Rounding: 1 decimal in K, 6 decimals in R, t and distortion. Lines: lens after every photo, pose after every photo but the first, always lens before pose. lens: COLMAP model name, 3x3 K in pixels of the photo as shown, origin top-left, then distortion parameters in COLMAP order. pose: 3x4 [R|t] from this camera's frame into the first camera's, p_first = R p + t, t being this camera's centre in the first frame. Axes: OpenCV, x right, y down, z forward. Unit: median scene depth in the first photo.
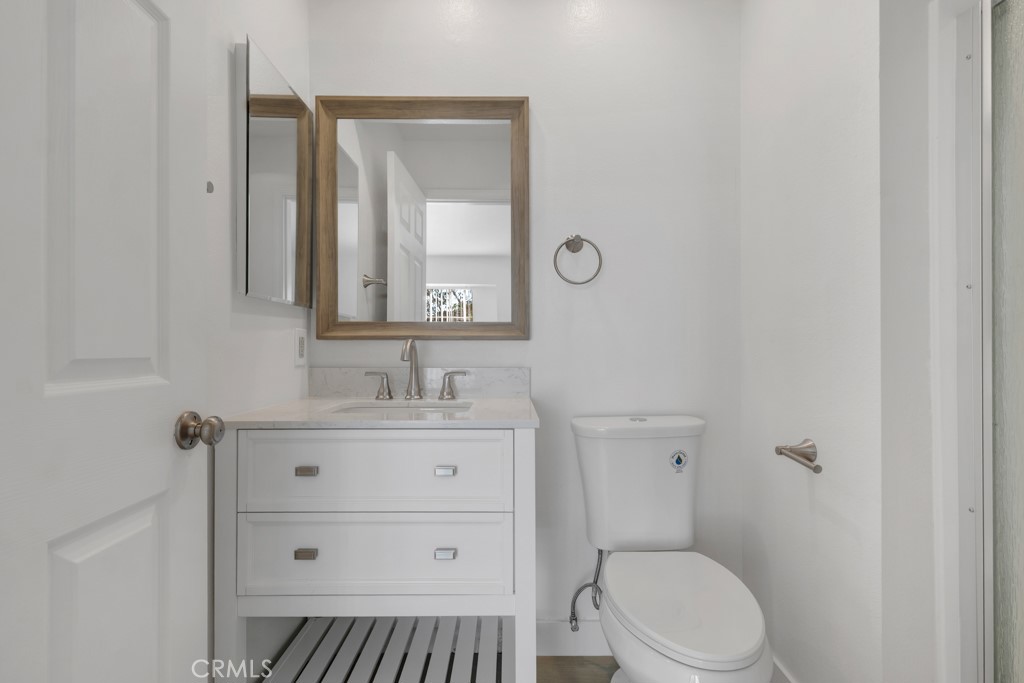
lens RADIAL K [[474.3, 0, 512.0], [0, 474.3, 341.5], [0, 0, 1]] dist [0.000961, -0.000043]
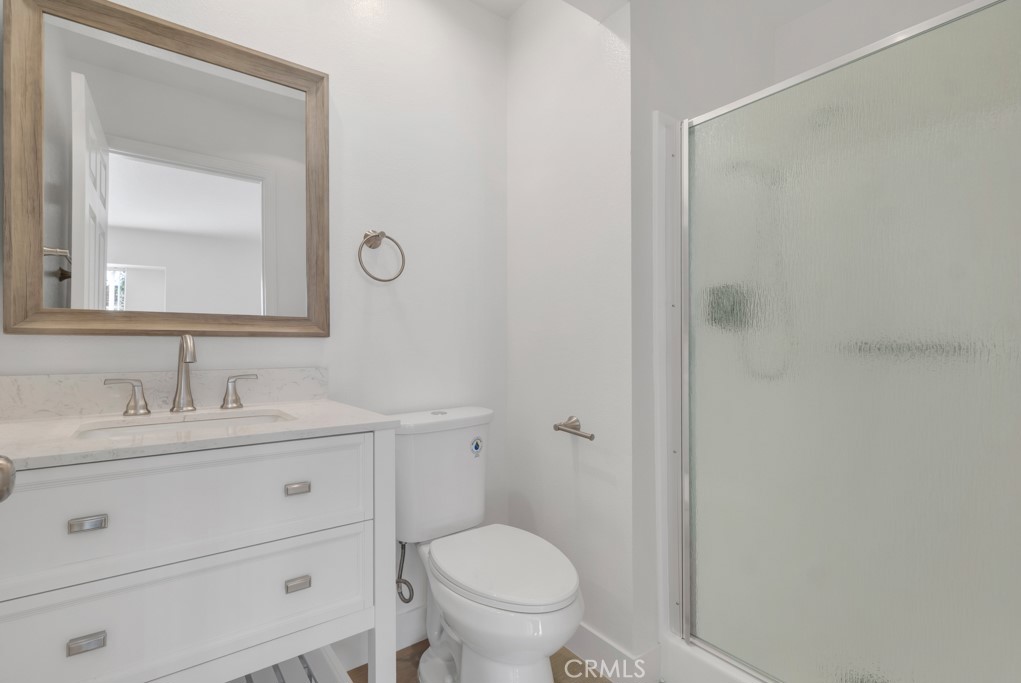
lens RADIAL K [[472.0, 0, 501.2], [0, 472.0, 338.1], [0, 0, 1]] dist [0.002162, -0.000132]
pose [[0.809517, 0.008683, 0.587032, -0.235529], [-0.007171, 0.999962, -0.004901, 0.000453], [-0.587052, -0.000243, 0.809549, 0.058034]]
